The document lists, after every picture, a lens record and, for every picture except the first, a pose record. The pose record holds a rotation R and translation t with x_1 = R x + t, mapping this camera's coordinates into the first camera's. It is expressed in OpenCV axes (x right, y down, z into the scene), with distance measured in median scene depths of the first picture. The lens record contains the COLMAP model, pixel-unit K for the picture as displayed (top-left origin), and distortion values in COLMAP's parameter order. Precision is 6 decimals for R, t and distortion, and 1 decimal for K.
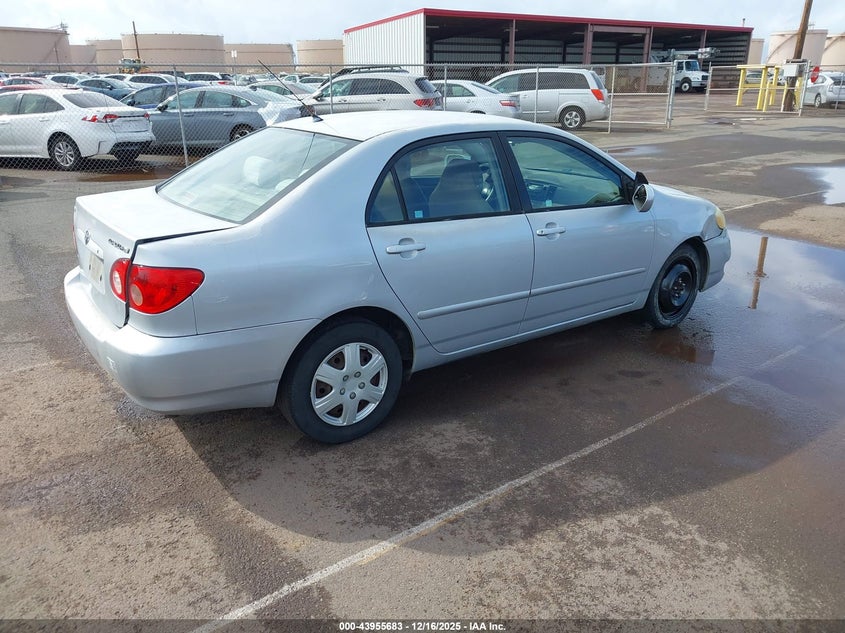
lens RADIAL K [[692.4, 0, 422.8], [0, 692.4, 320.8], [0, 0, 1]] dist [0.026564, -0.021039]
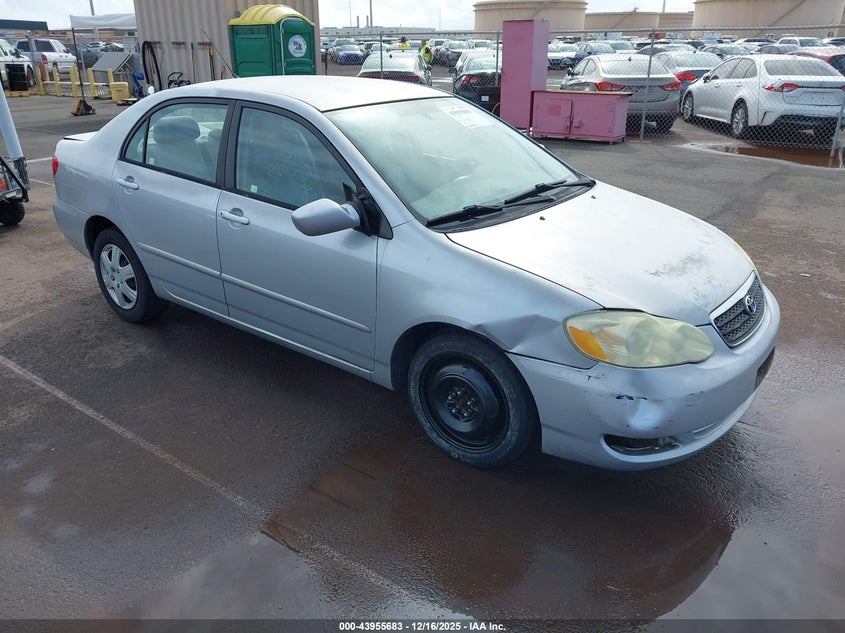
lens RADIAL K [[692.4, 0, 423.2], [0, 692.4, 315.9], [0, 0, 1]] dist [0.026564, -0.021039]
pose [[0.252868, 0.356164, -0.899558, 0.878605], [-0.321878, 0.907781, 0.268939, -0.267255], [0.912388, 0.221542, 0.344191, 0.756208]]
